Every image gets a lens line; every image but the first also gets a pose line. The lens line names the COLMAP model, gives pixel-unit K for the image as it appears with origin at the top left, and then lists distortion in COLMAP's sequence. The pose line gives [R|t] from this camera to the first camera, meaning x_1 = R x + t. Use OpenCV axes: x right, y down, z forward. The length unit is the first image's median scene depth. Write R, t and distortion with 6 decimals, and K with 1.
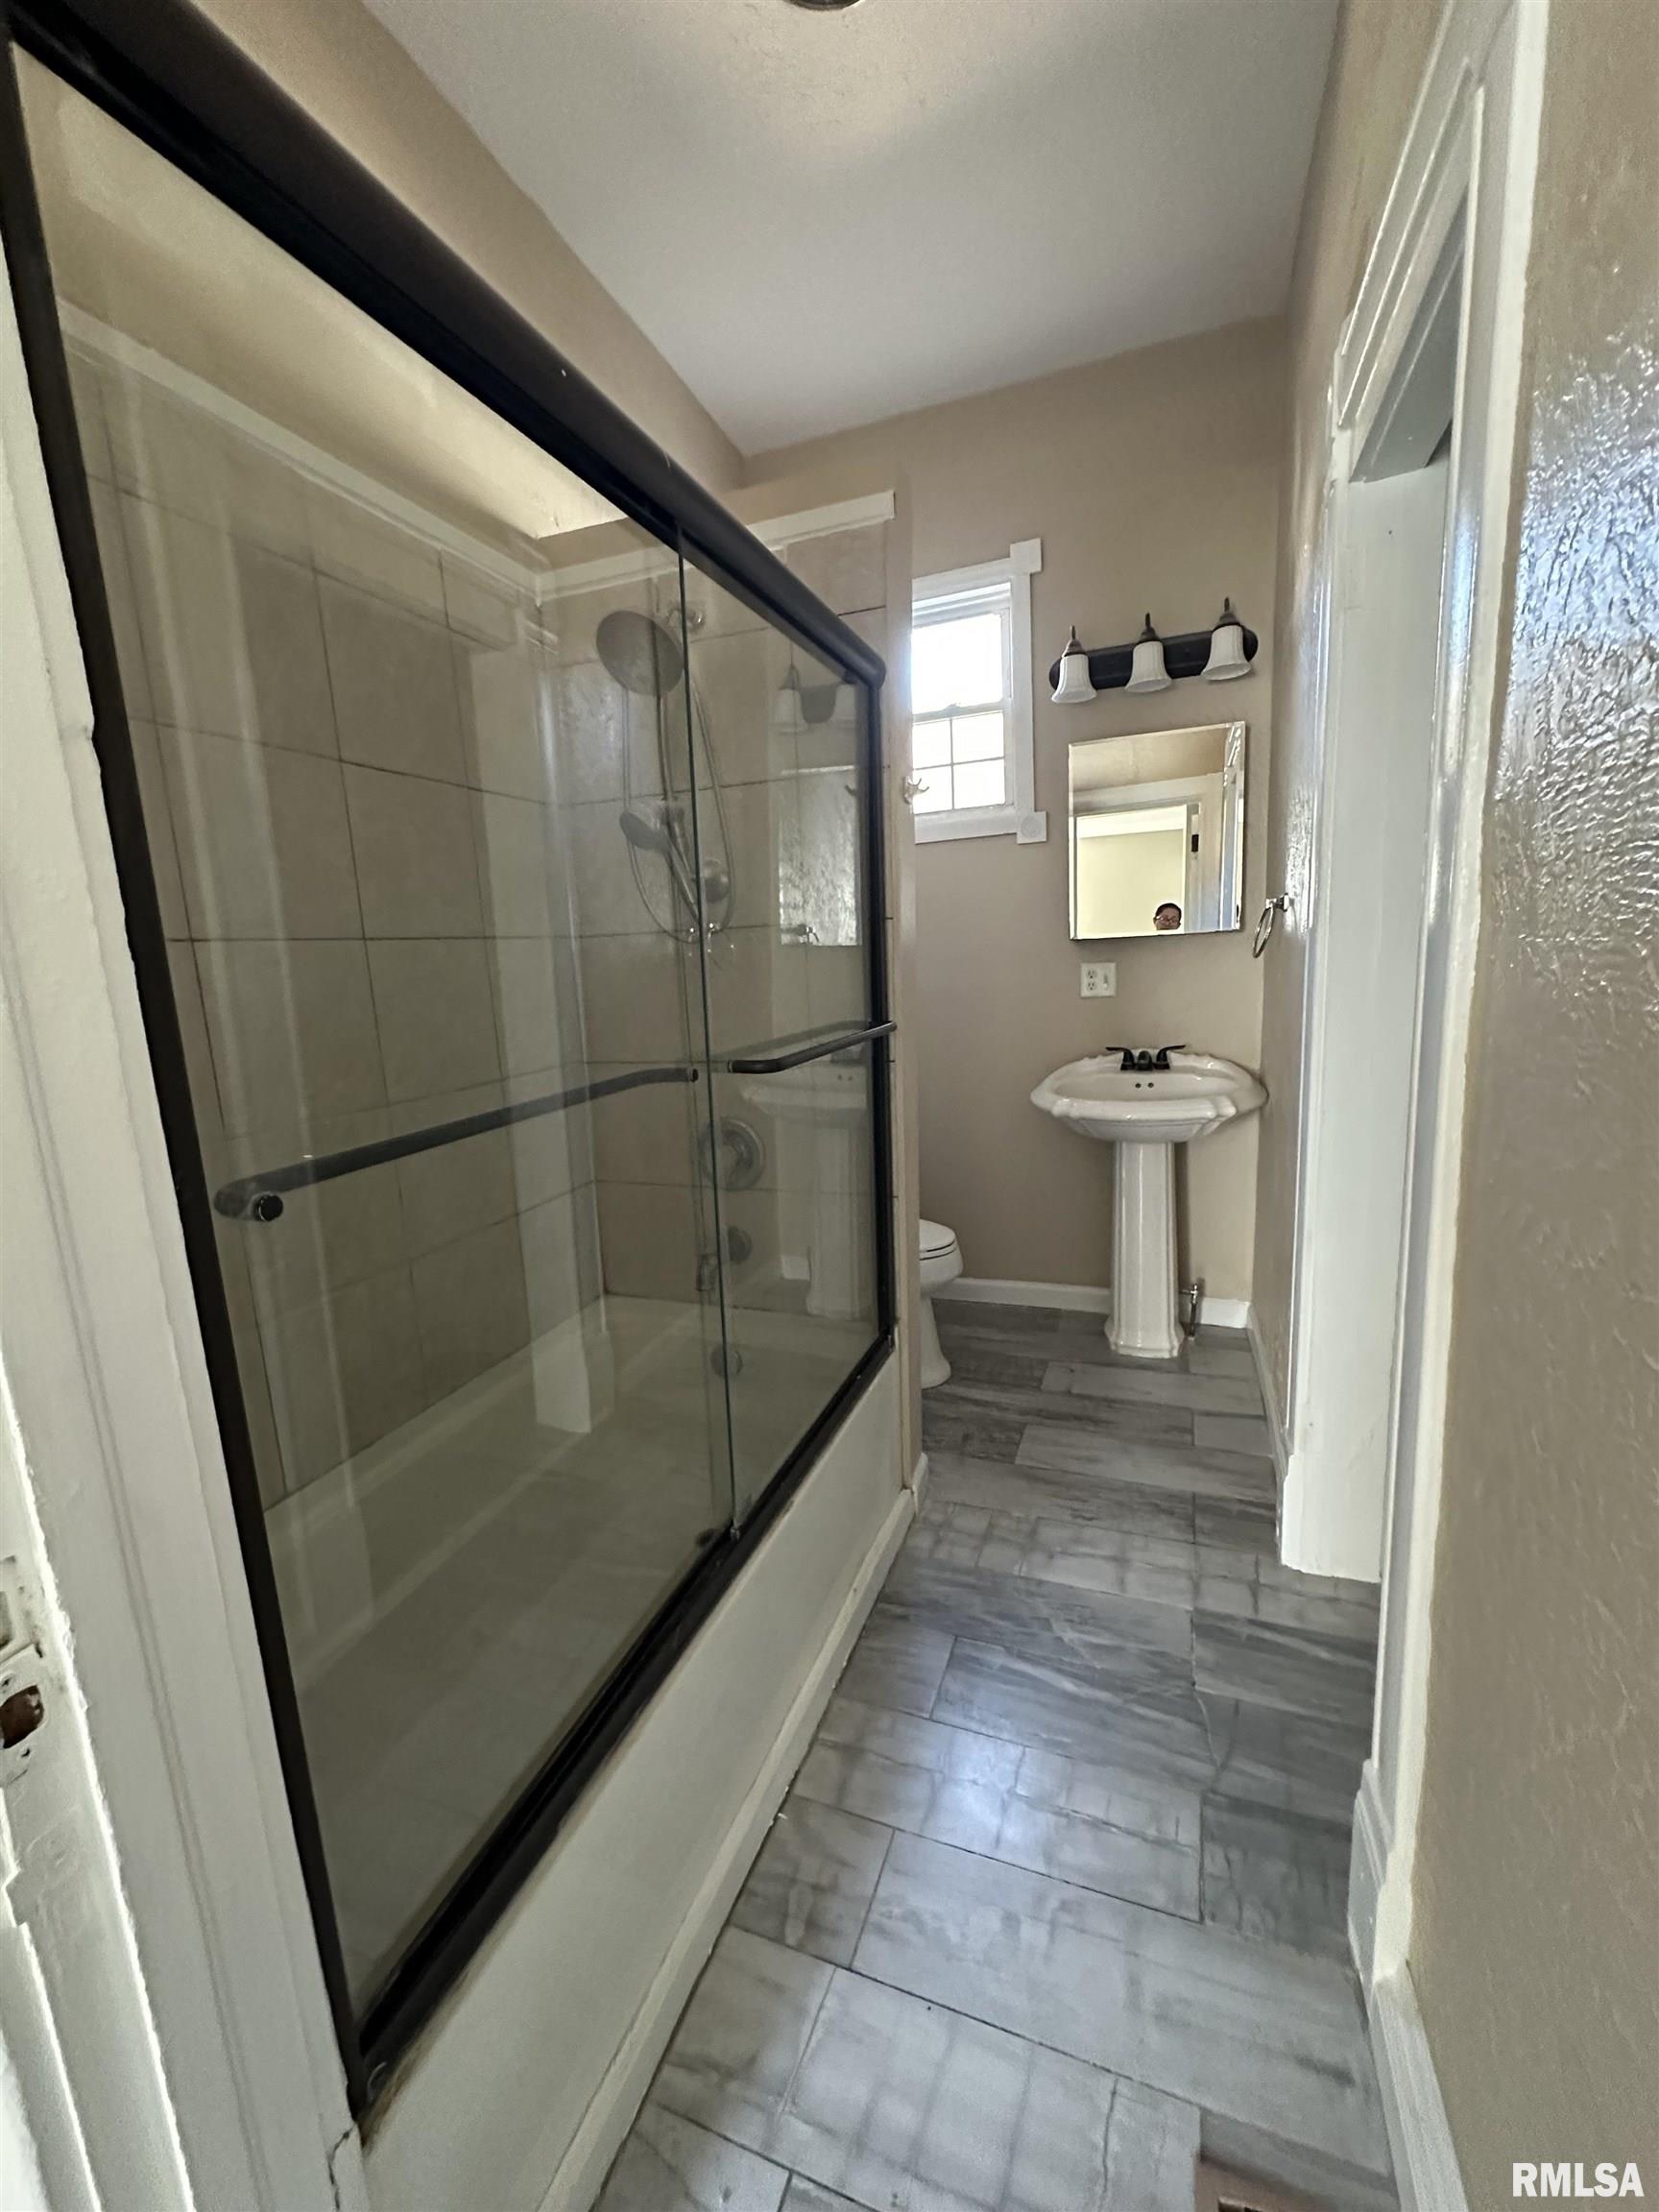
lens RADIAL K [[883.1, 0, 829.5], [0, 883.1, 1106.0], [0, 0, 1]] dist [-0.002685, 0.000686]
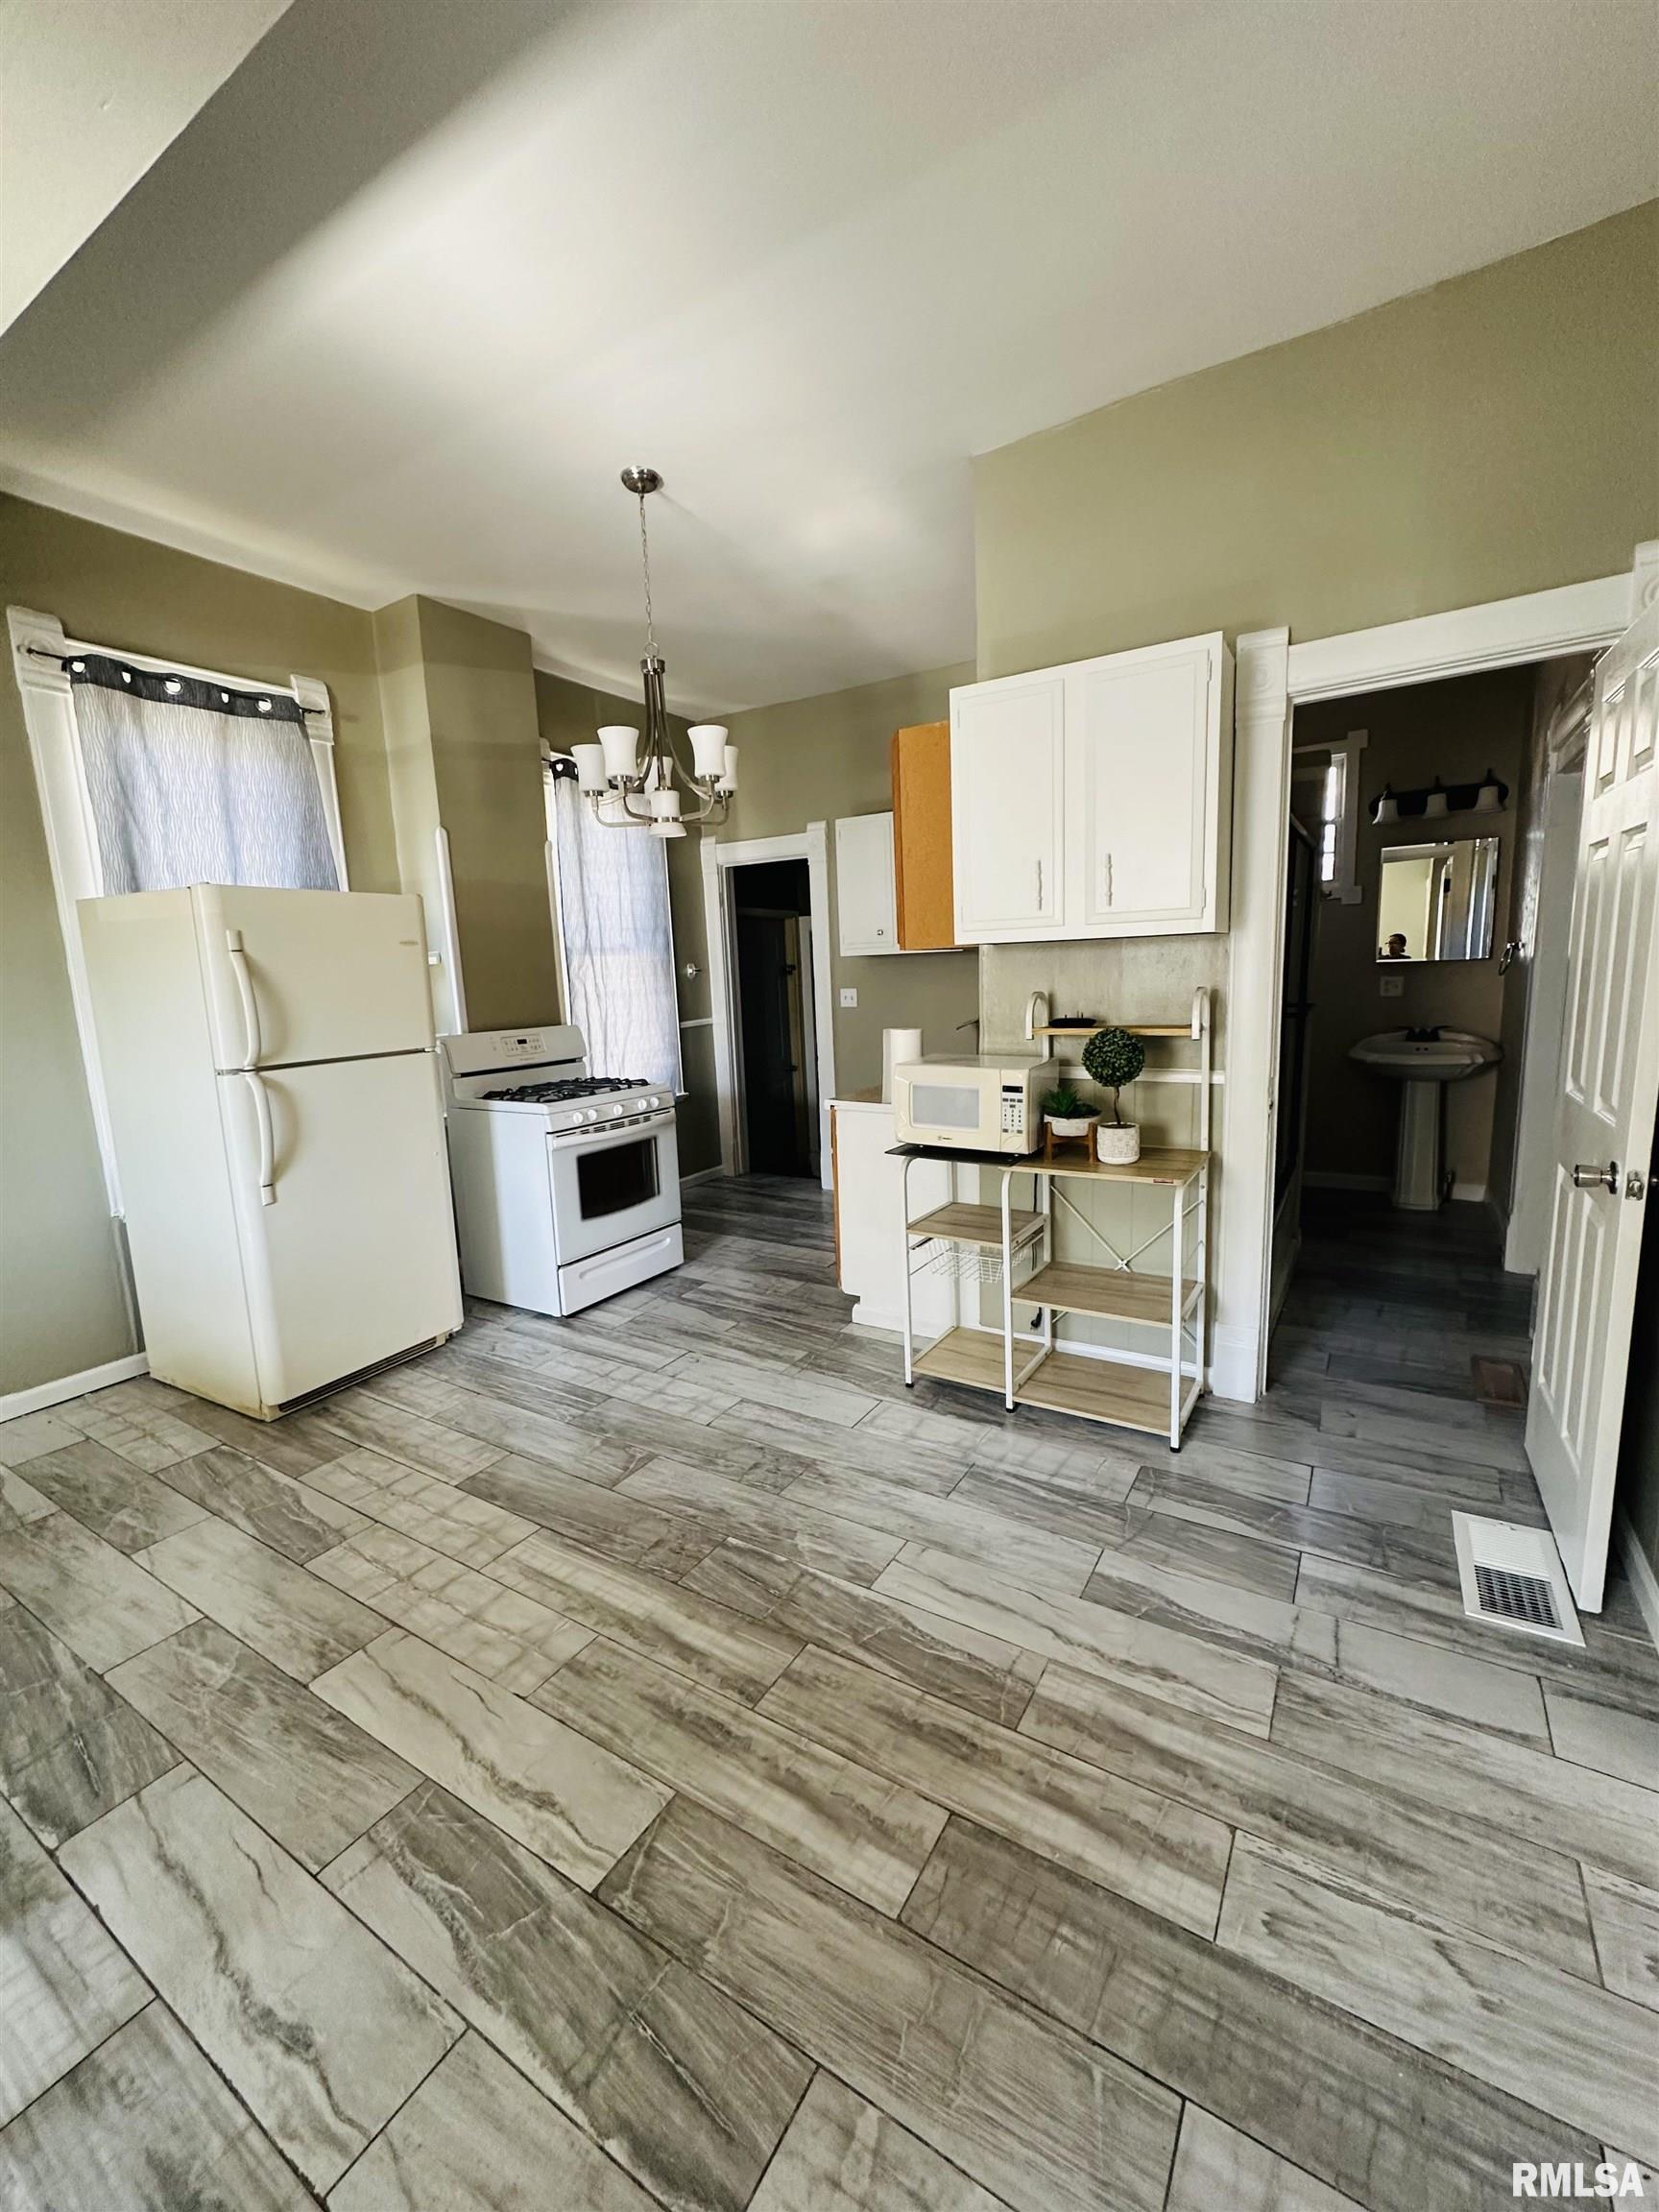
lens RADIAL K [[883.1, 0, 829.5], [0, 883.1, 1106.0], [0, 0, 1]] dist [-0.002685, 0.000686]
pose [[0.981475, 0.040051, -0.187356, -0.439238], [-0.040622, 0.999174, 0.000790, 0.131681], [0.187233, 0.006836, 0.982292, -0.877332]]
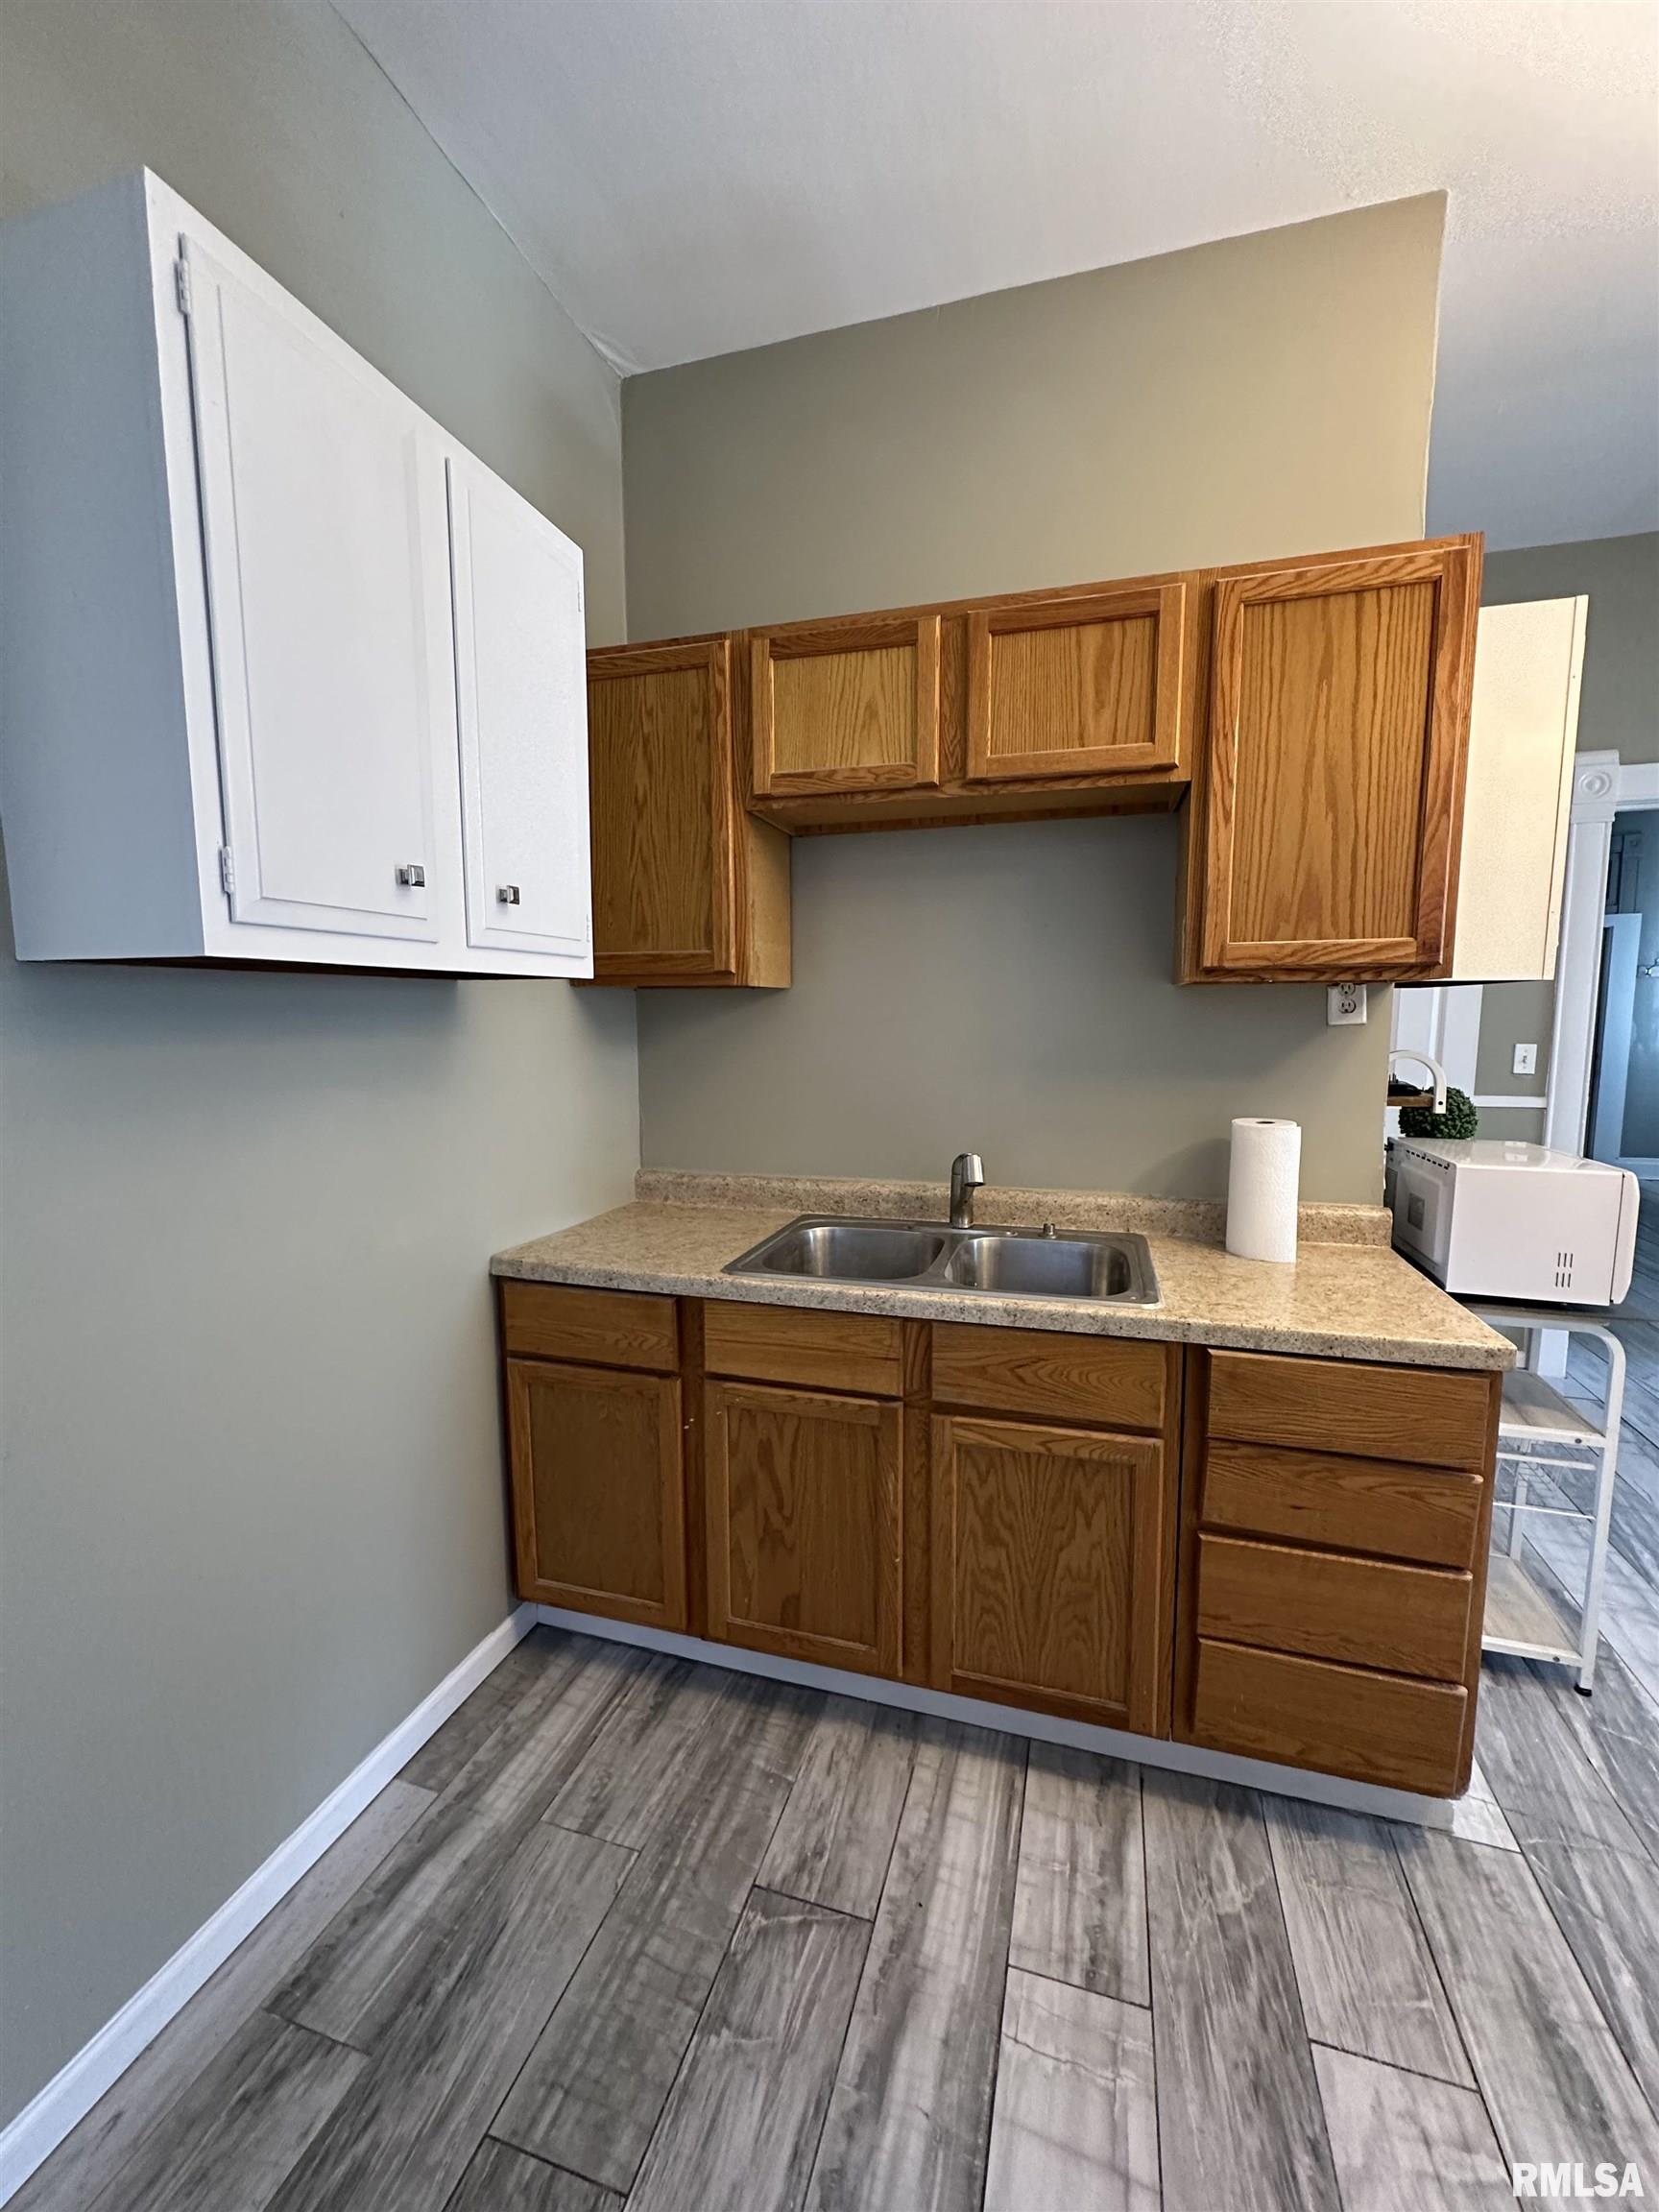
lens RADIAL K [[883.1, 0, 829.5], [0, 883.1, 1106.0], [0, 0, 1]] dist [-0.002685, 0.000686]
pose [[-0.060540, -0.061879, 0.996246, -1.115338], [0.172860, 0.982346, 0.071520, -0.100152], [-0.983084, 0.176541, -0.048774, 0.689137]]
